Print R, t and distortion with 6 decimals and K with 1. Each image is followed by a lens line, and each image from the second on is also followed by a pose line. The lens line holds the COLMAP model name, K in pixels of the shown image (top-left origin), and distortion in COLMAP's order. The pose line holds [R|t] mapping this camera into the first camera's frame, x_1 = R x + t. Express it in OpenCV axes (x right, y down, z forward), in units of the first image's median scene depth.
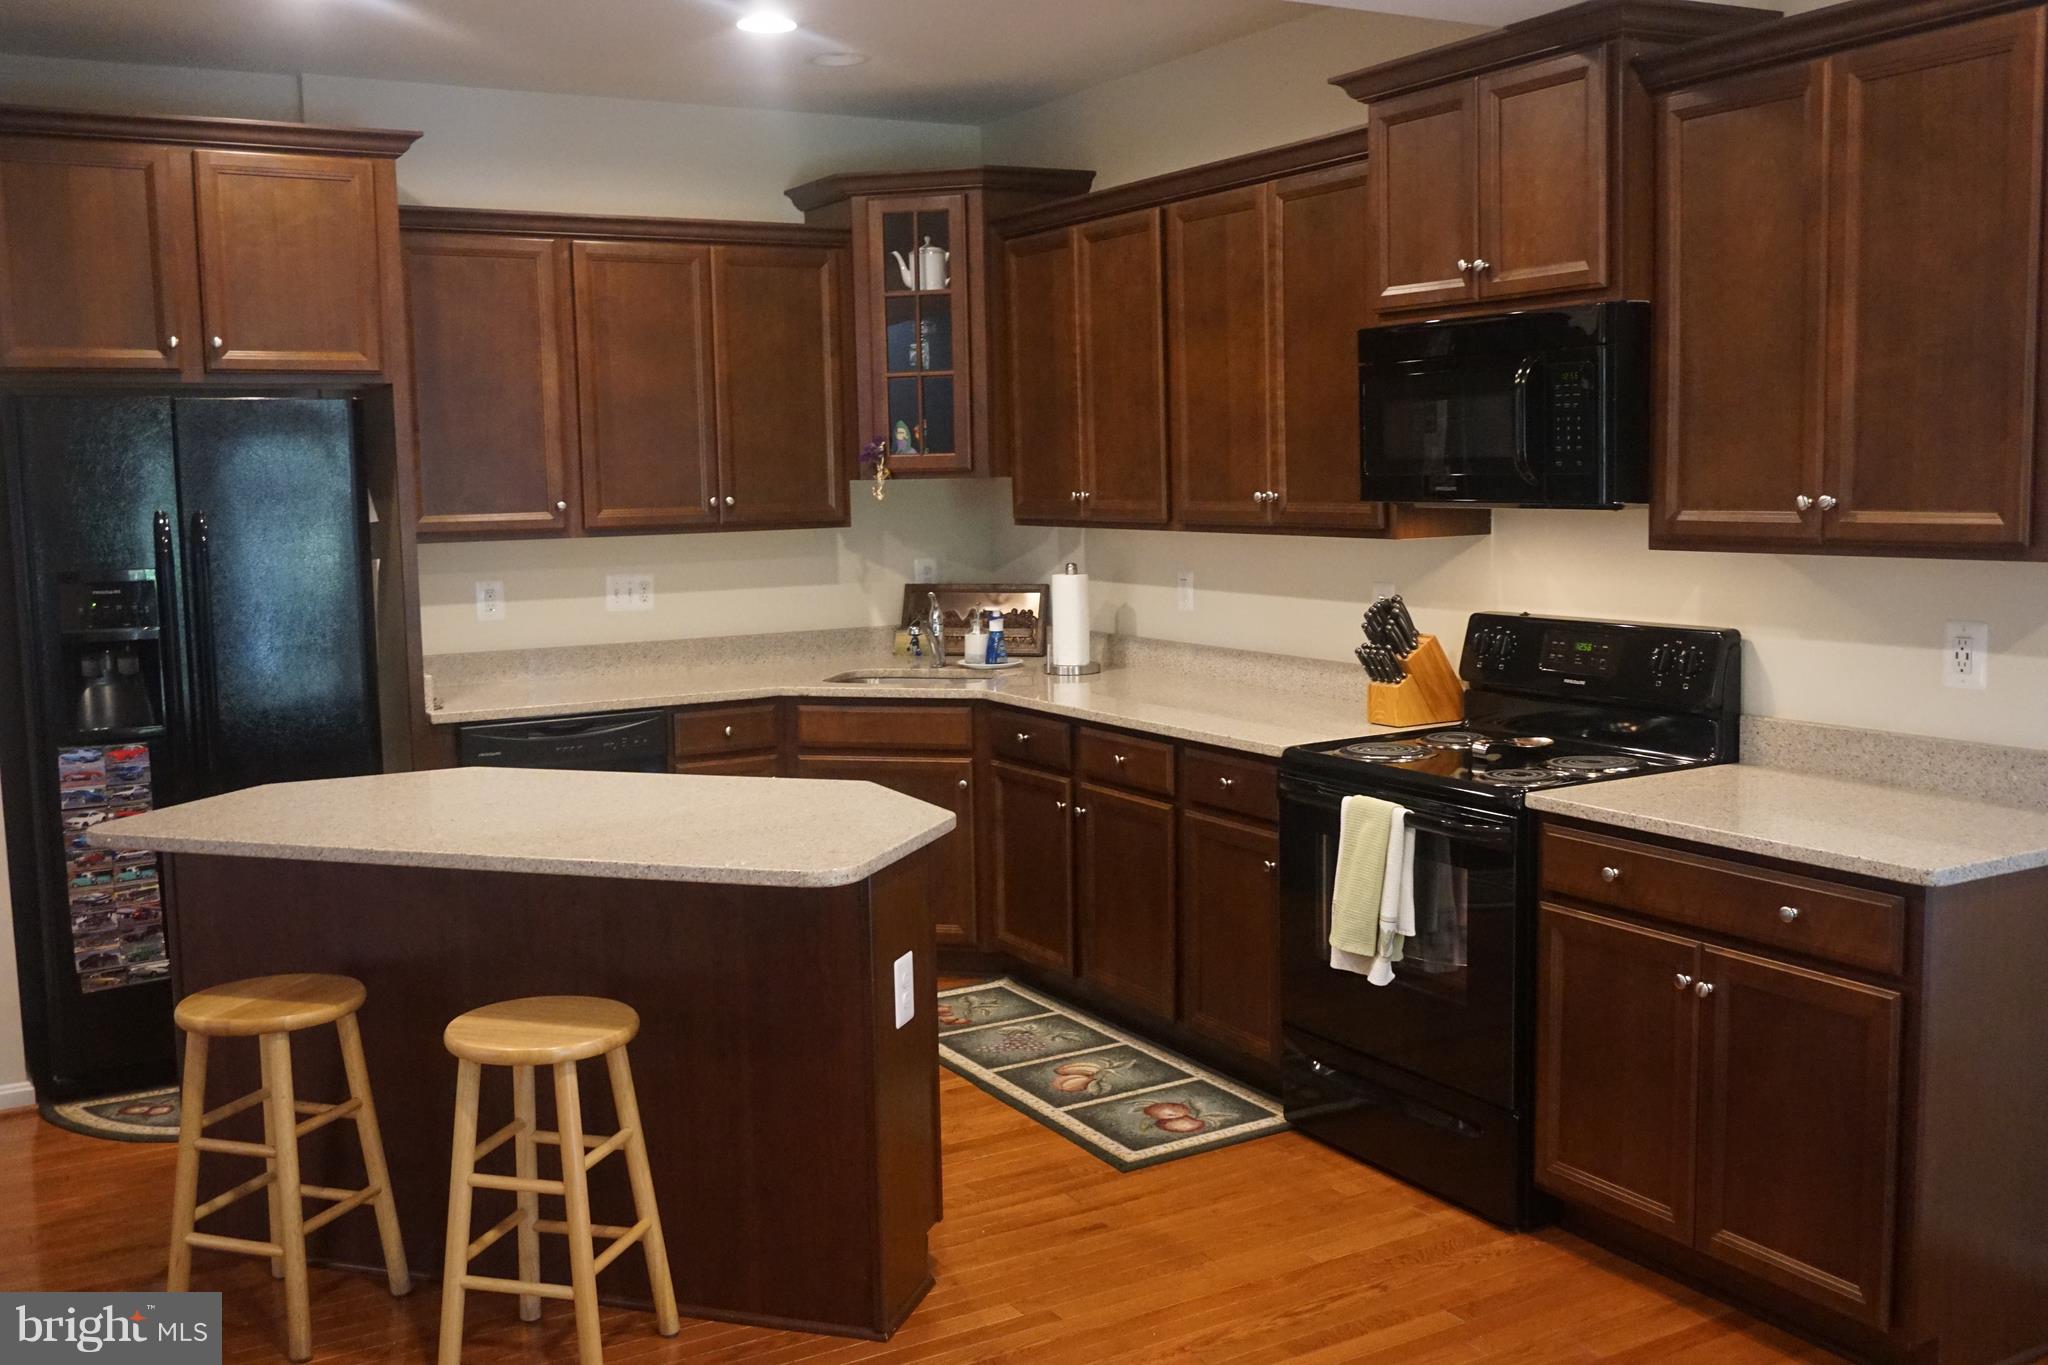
lens RADIAL K [[1805.2, 0, 1020.2], [0, 1805.2, 671.7], [0, 0, 1]] dist [-0.001508, 0.004942]
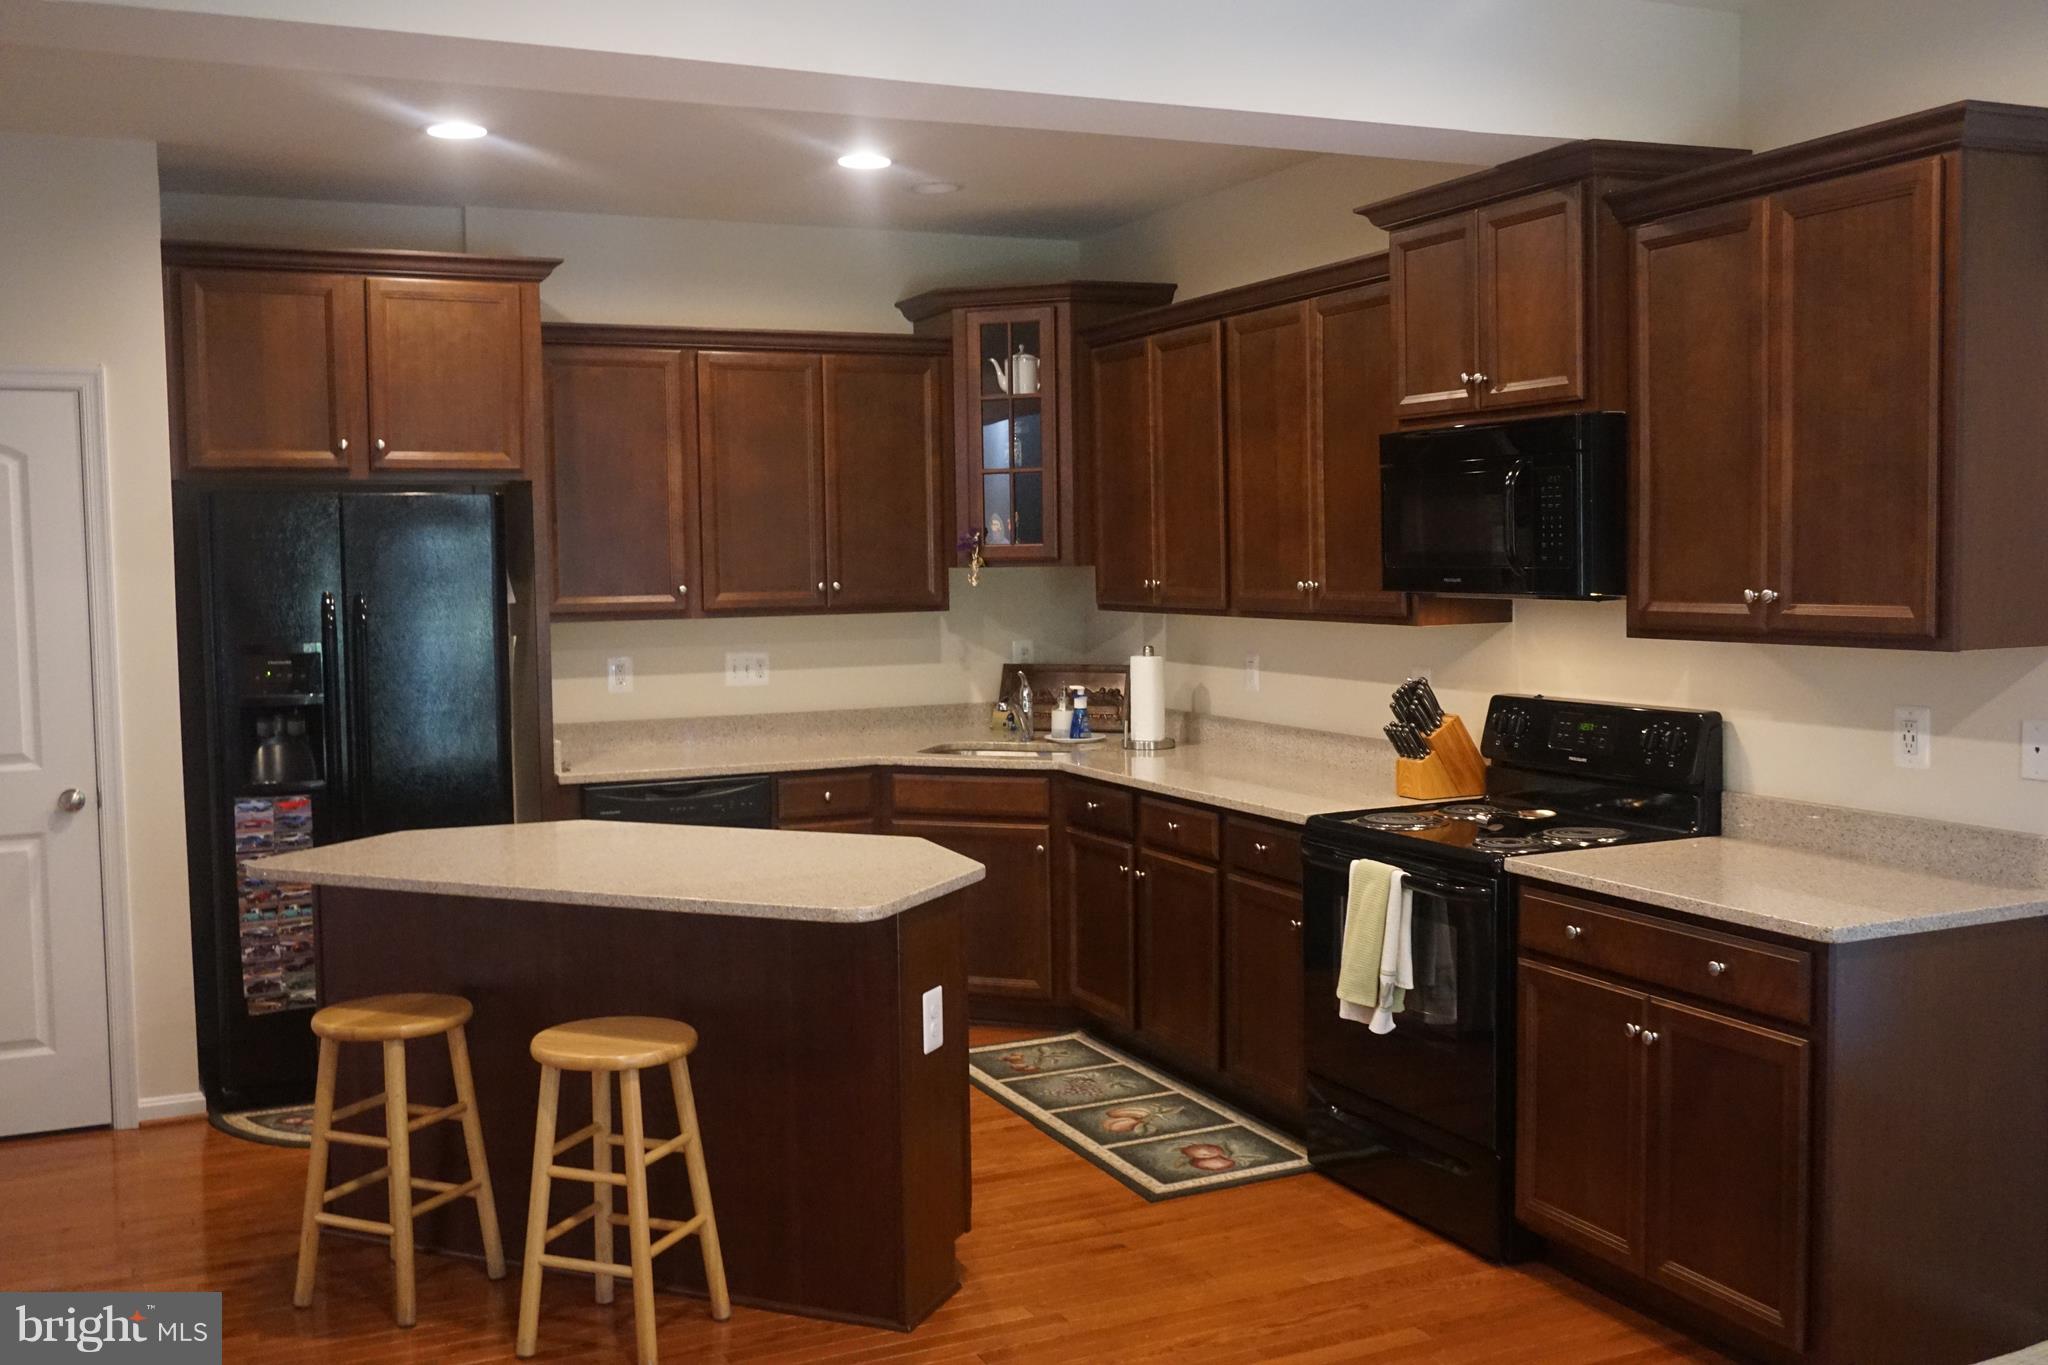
lens RADIAL K [[1789.6, 0, 1029.5], [0, 1789.6, 682.4], [0, 0, 1]] dist [-0.002934, -0.003743]
pose [[0.996071, 0.011419, -0.087824, 0.068896], [-0.014924, 0.999114, -0.039350, 0.006153], [0.087297, 0.040506, 0.995359, -0.088509]]
